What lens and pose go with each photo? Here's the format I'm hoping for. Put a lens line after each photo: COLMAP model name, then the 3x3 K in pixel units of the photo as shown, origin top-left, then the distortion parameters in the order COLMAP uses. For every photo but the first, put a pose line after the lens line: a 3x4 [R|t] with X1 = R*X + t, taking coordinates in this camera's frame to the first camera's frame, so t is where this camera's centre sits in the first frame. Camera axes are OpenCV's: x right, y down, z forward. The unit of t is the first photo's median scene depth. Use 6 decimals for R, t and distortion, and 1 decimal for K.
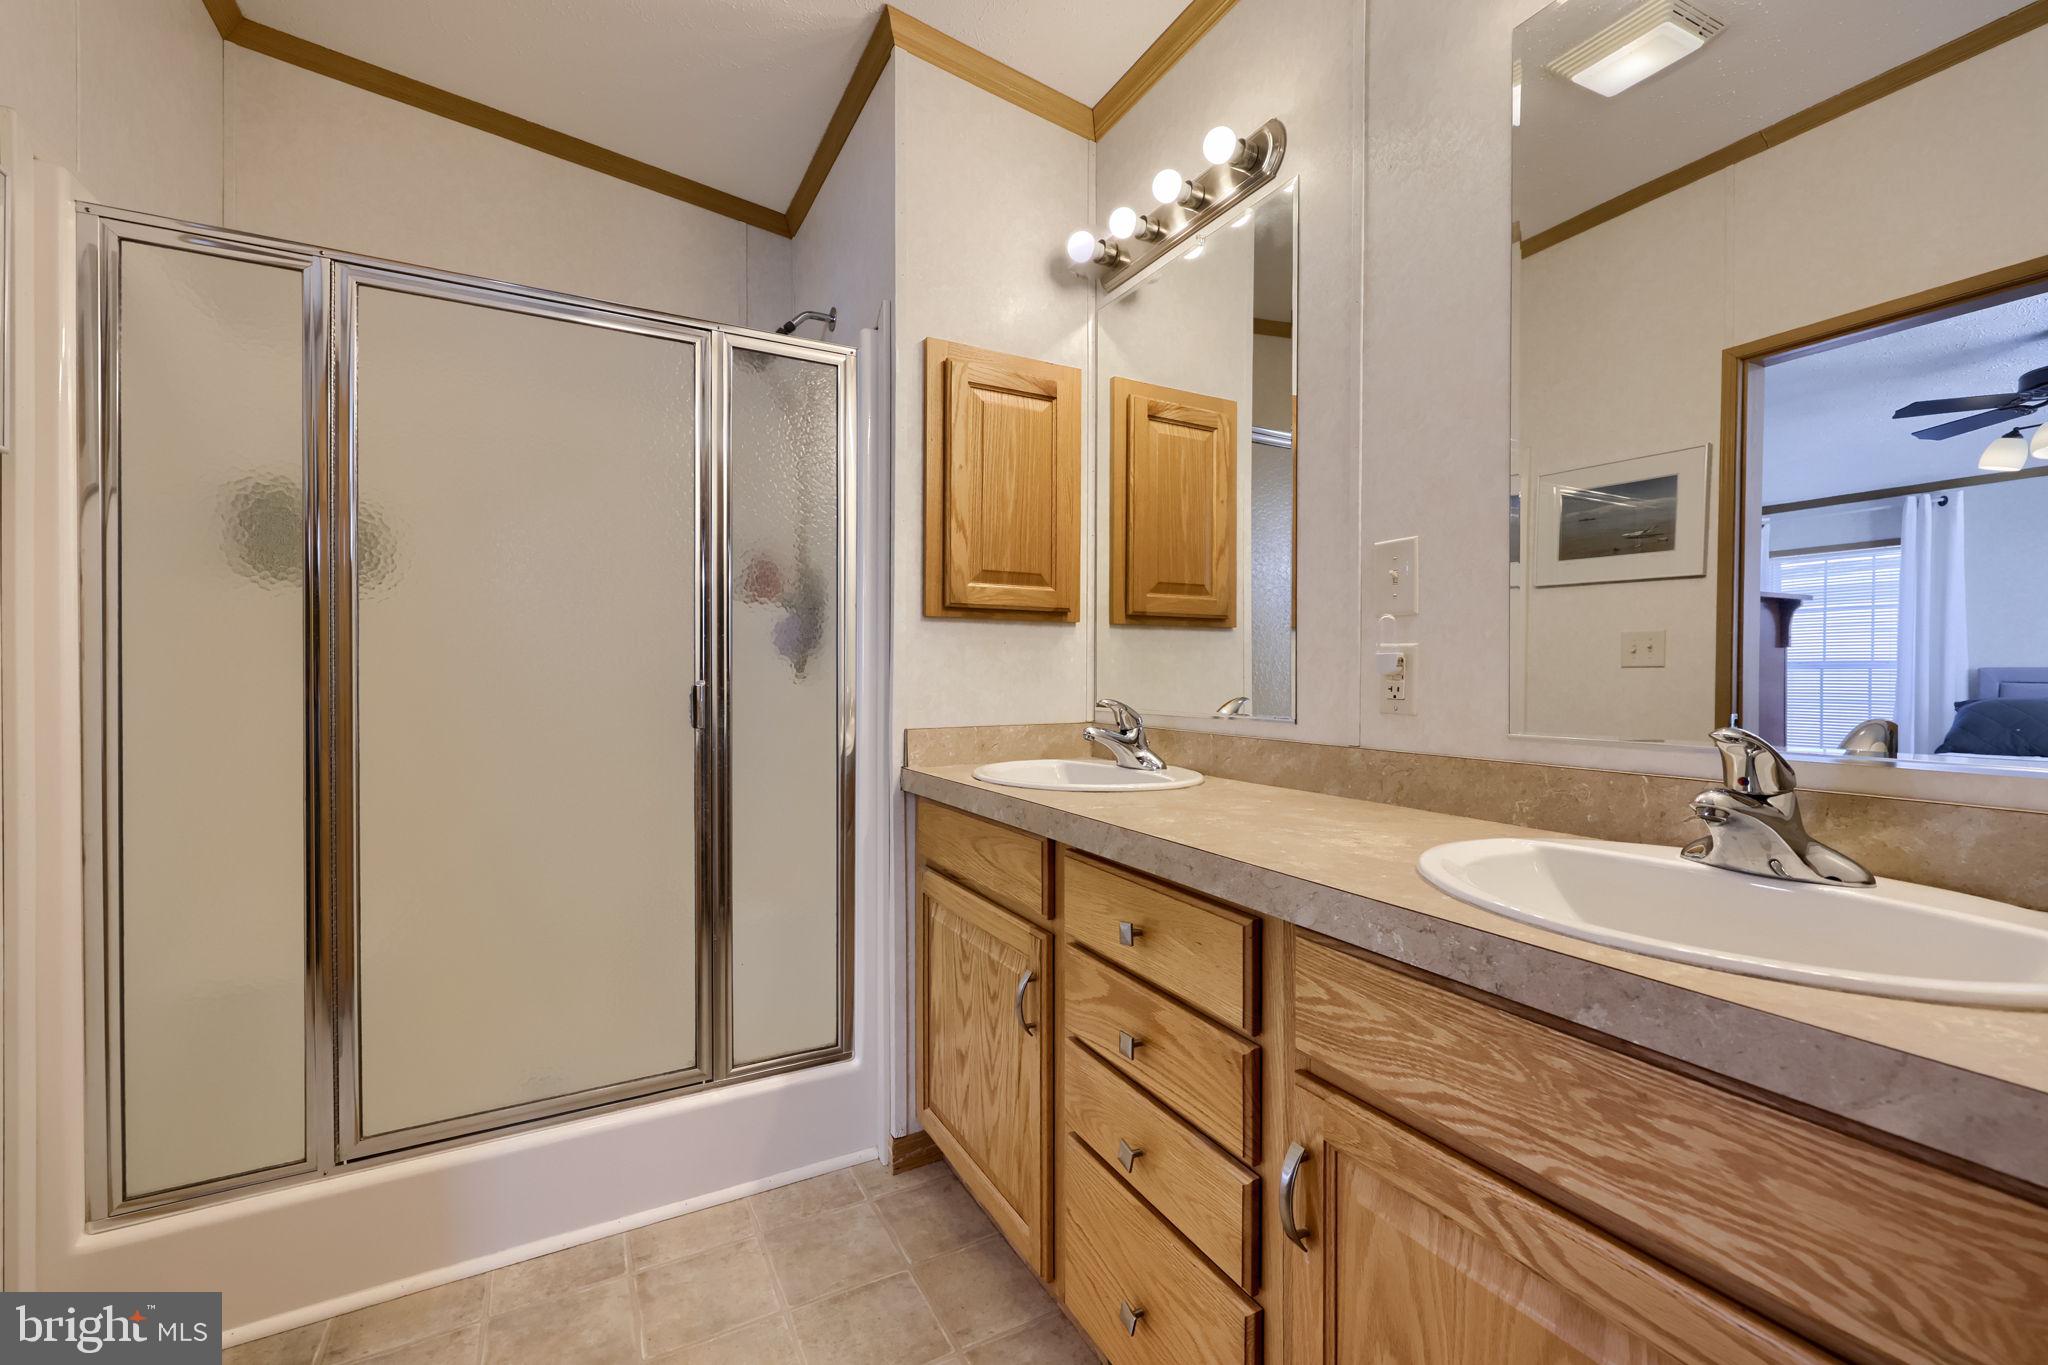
lens RADIAL K [[867.7, 0, 1016.4], [0, 867.7, 676.0], [0, 0, 1]] dist [0.000978, 0.000496]
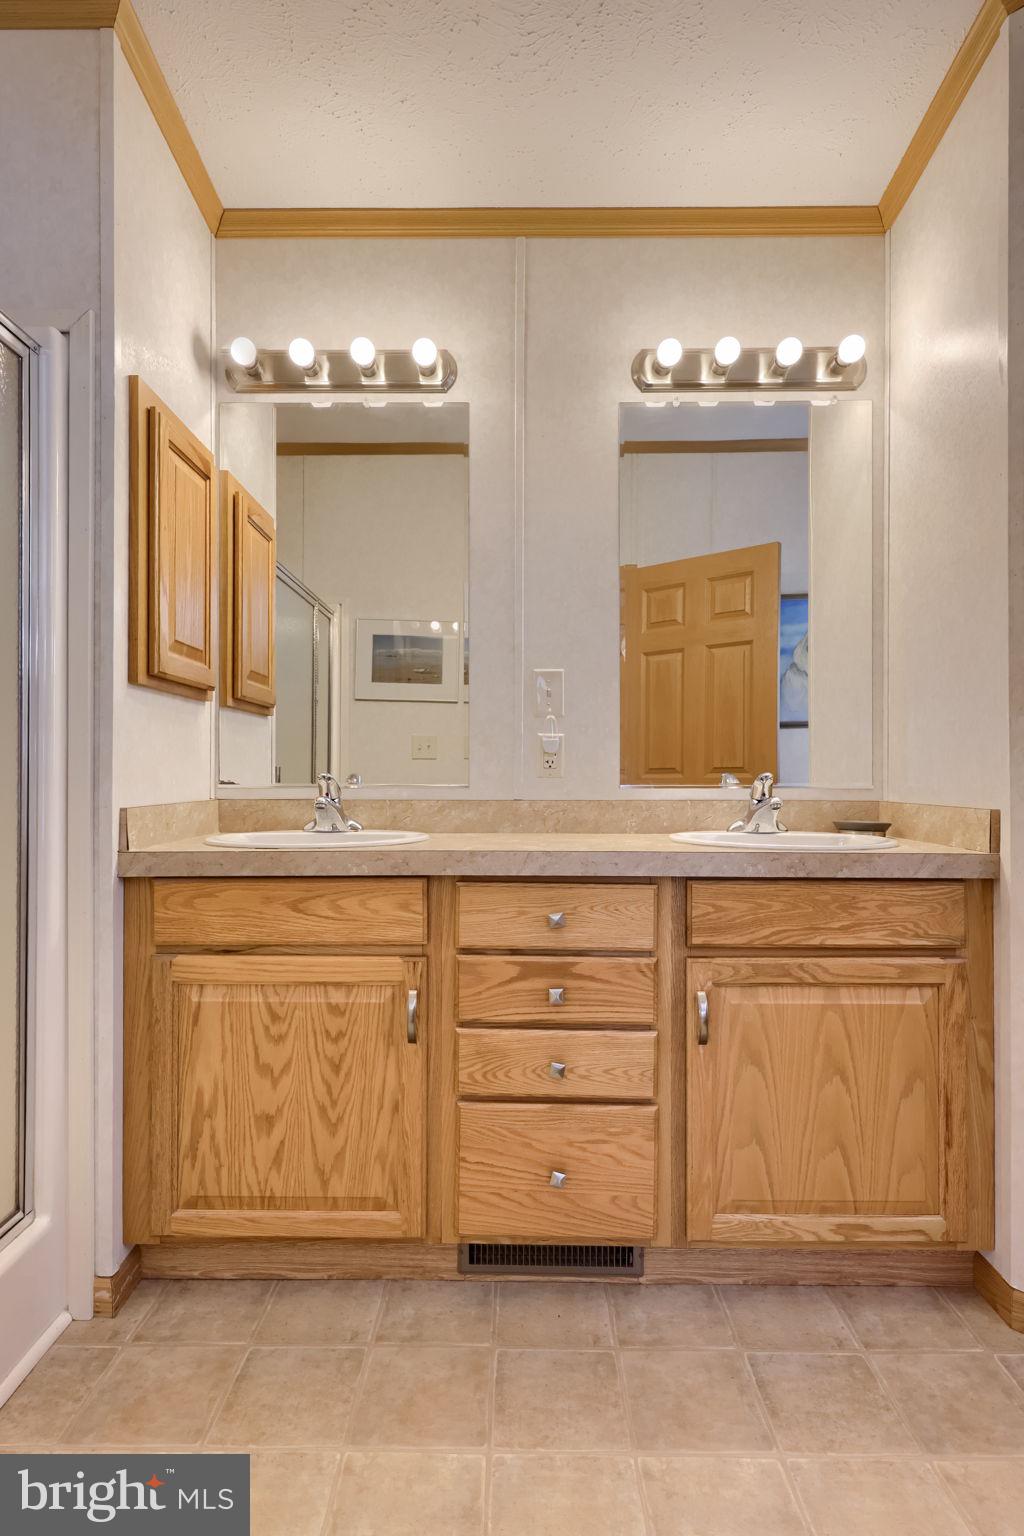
lens RADIAL K [[864.5, 0, 514.3], [0, 864.5, 776.1], [0, 0, 1]] dist [-0.000550, 0.000296]
pose [[0.440673, -0.000008, 0.897668, -1.053717], [0.004392, 0.999988, -0.002147, 0.045207], [-0.897657, 0.004889, 0.440668, 0.354531]]
